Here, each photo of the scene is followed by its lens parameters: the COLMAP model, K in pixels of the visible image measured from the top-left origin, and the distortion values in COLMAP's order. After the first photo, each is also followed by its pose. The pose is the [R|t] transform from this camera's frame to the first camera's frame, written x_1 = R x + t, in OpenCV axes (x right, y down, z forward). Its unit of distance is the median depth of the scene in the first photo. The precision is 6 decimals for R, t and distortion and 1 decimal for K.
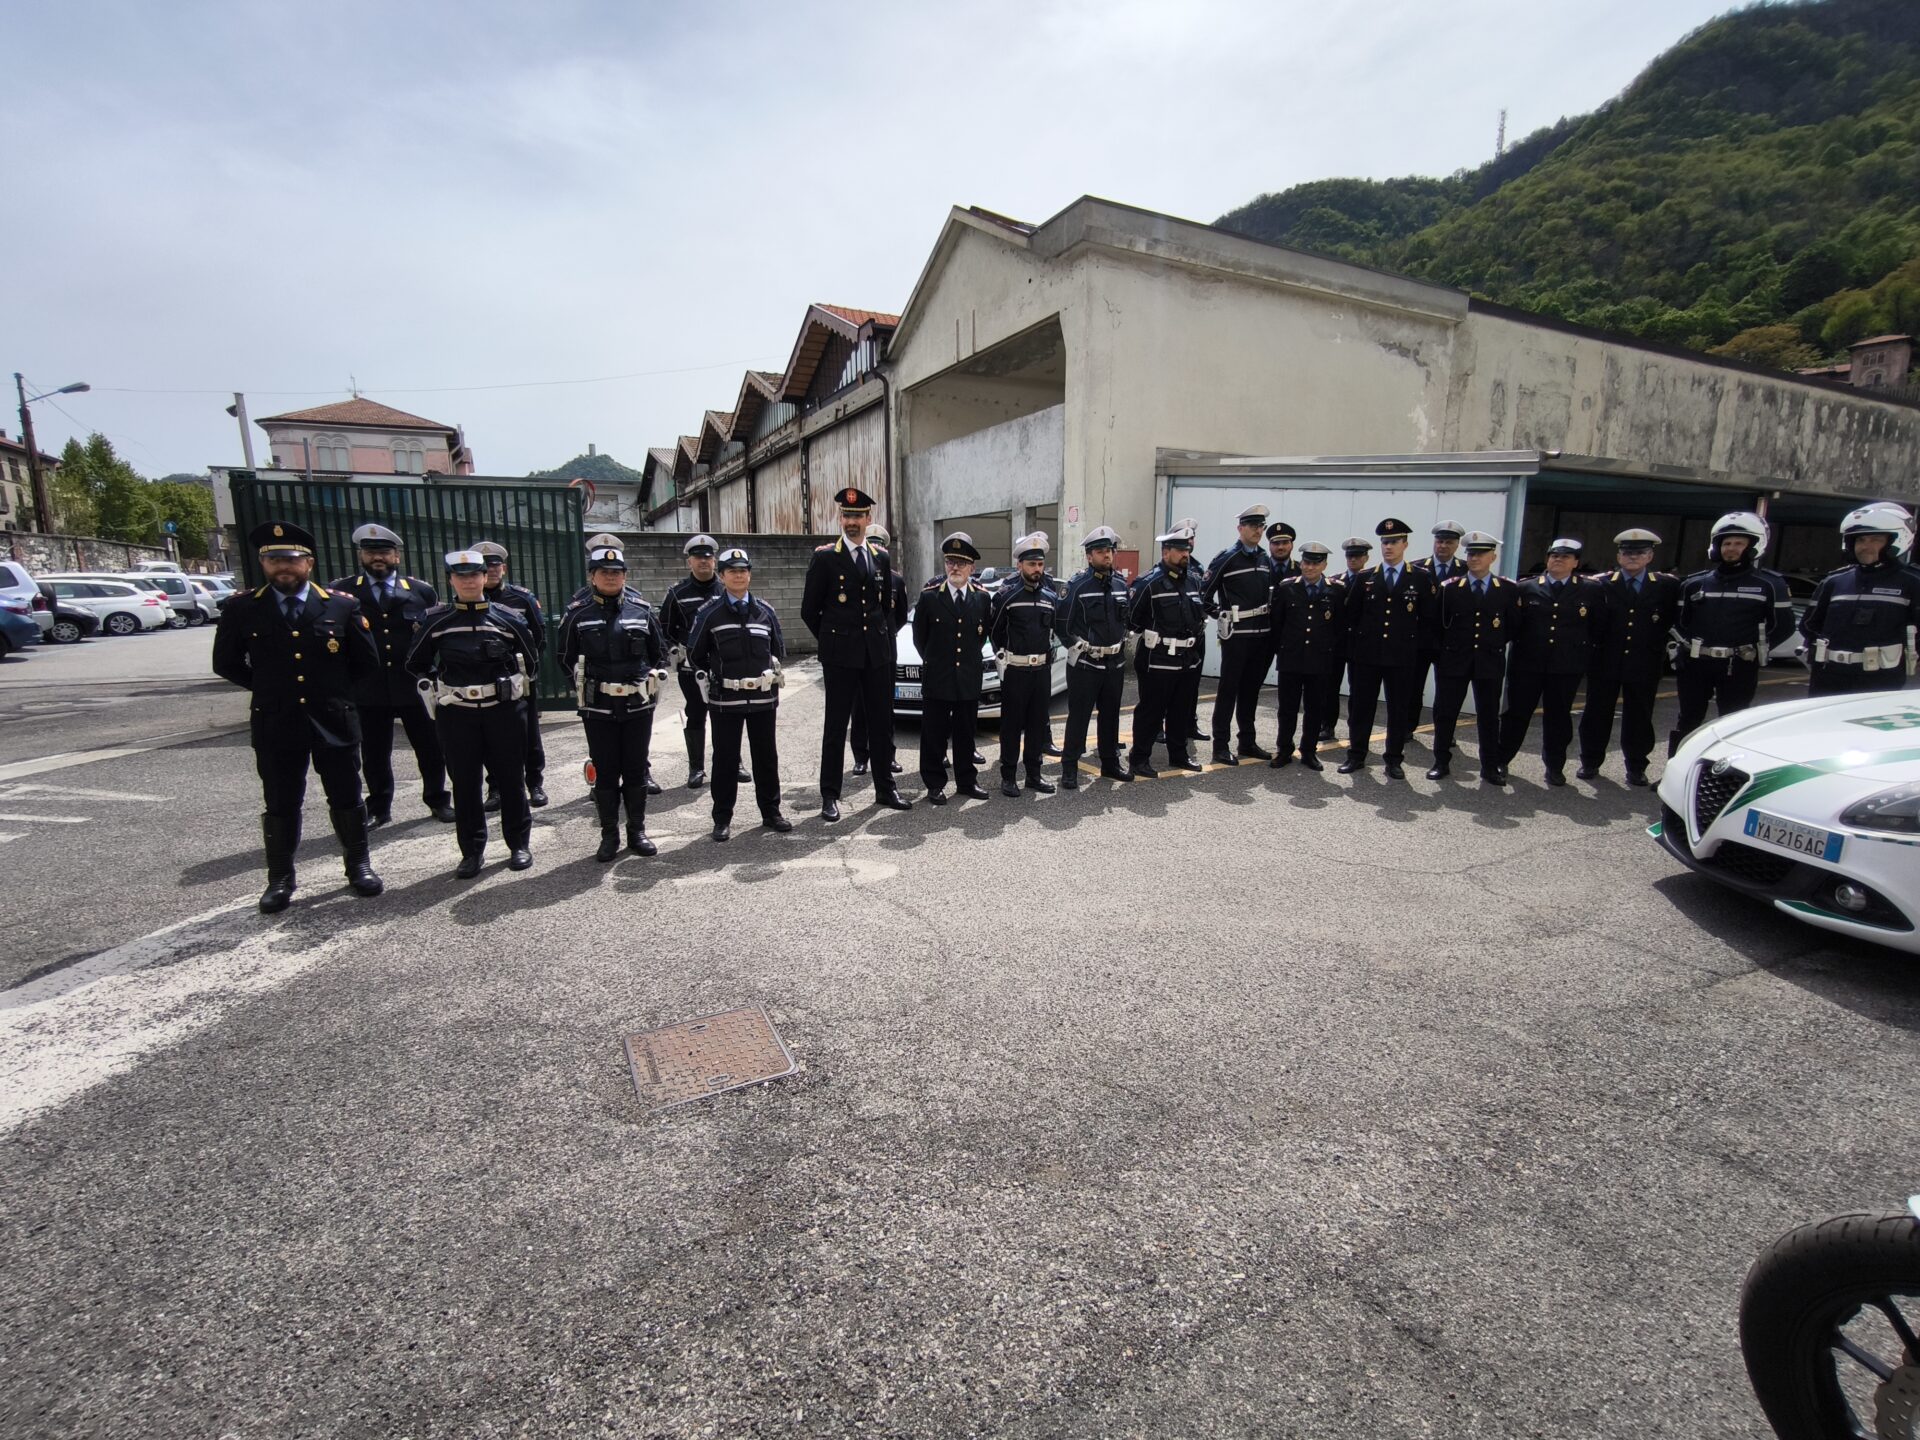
lens RADIAL K [[822.2, 0, 997.1], [0, 822.2, 724.2], [0, 0, 1]] dist [-0.046242, 0.020661]
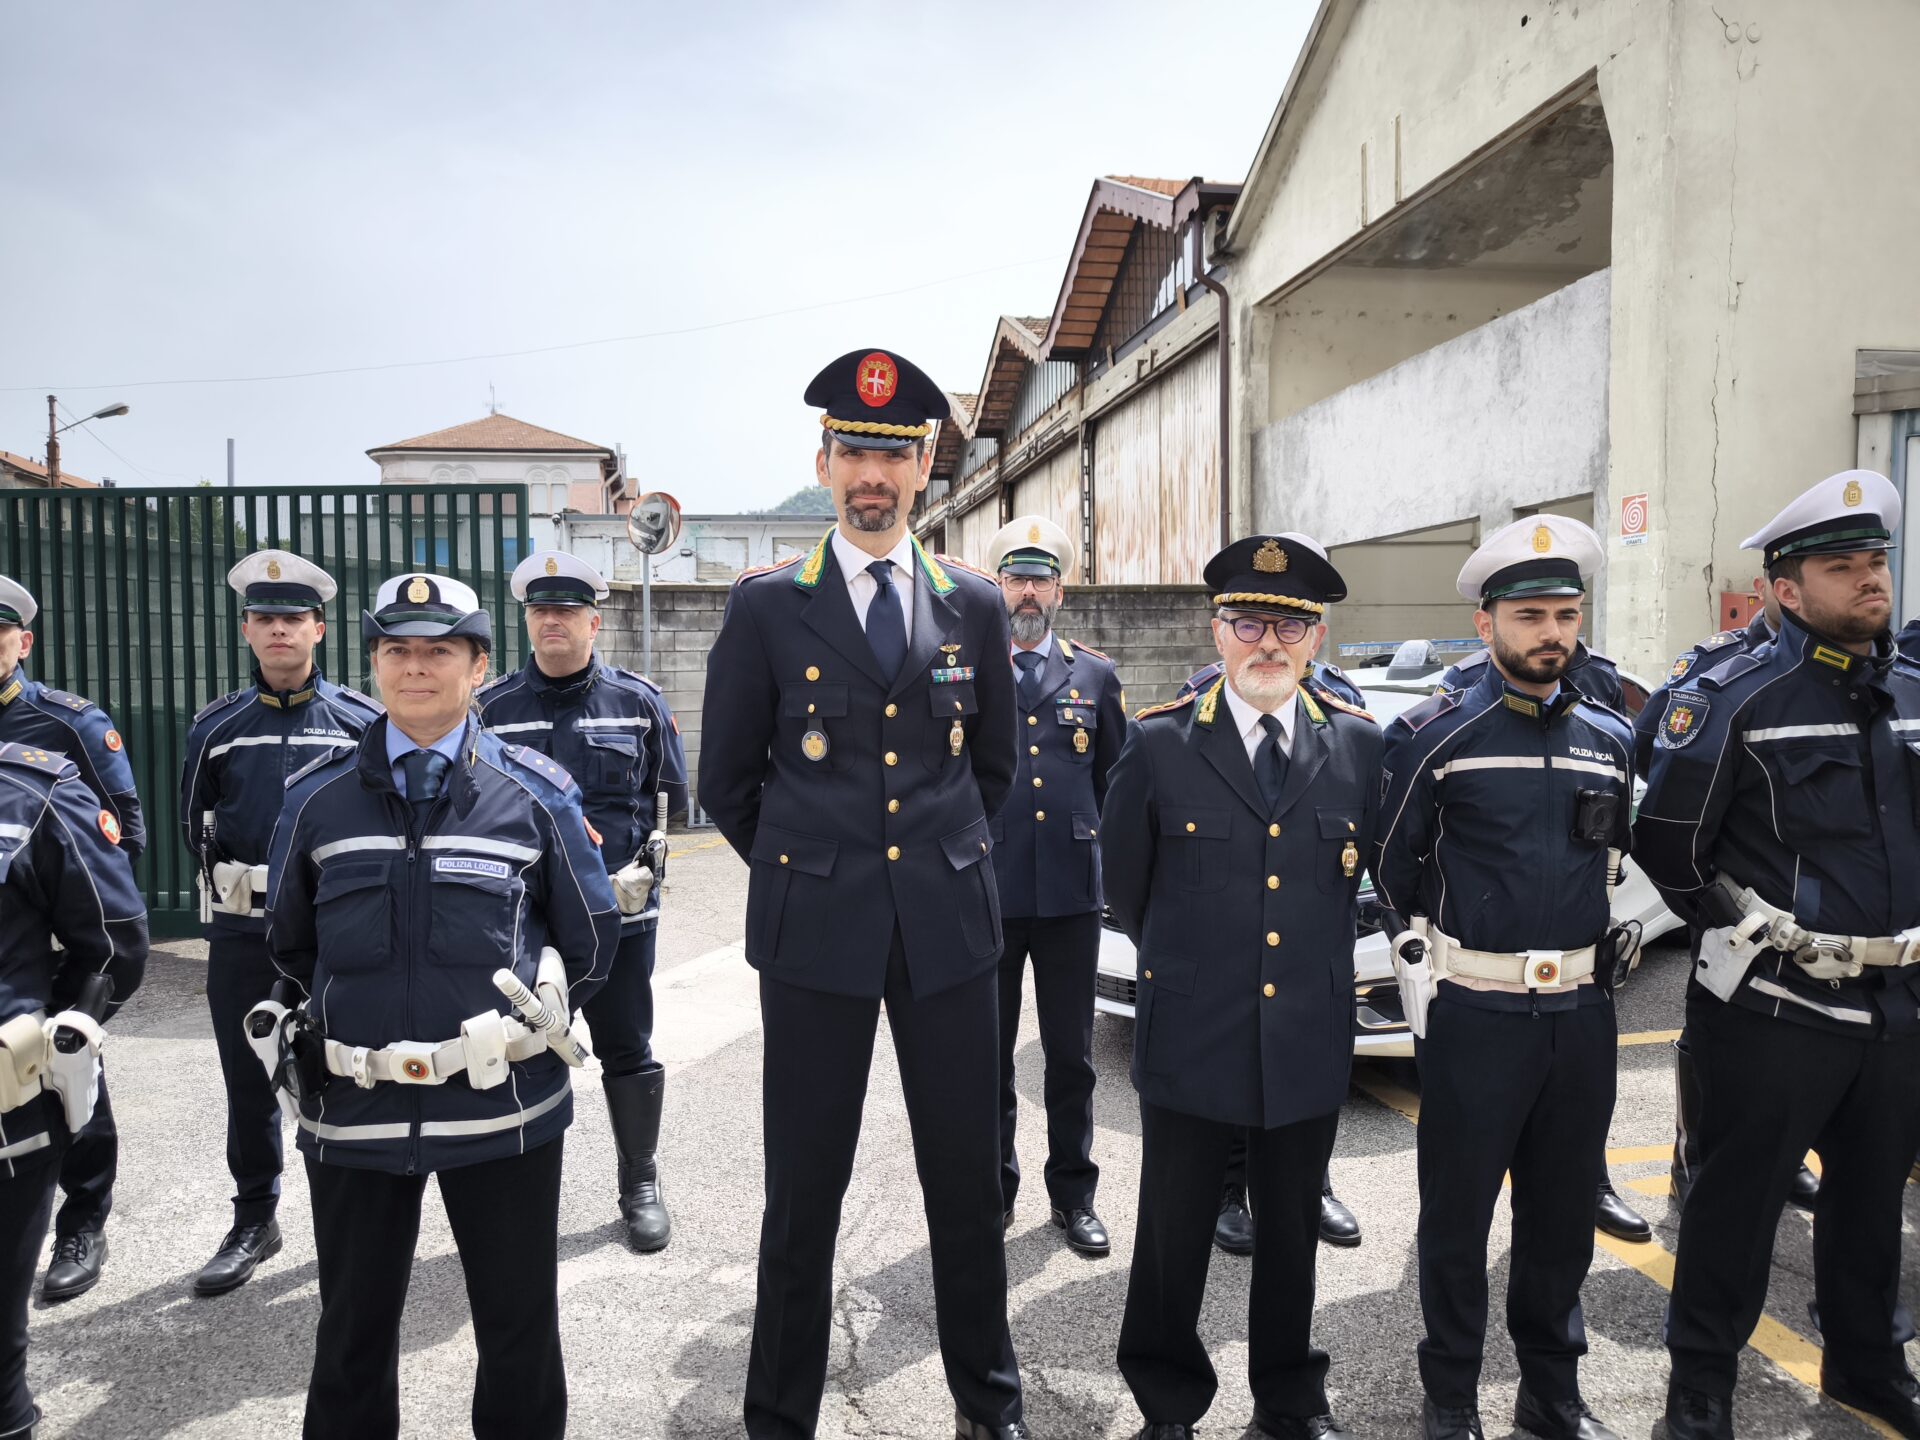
lens RADIAL K [[1357.9, 0, 960.0], [0, 1357.9, 720.0], [0, 0, 1]] dist [-0.004109, -0.003539]
pose [[0.939954, 0.008798, -0.341187, 0.003716], [-0.054872, 0.990559, -0.125626, -0.032021], [0.336860, 0.136804, 0.931563, 0.175798]]
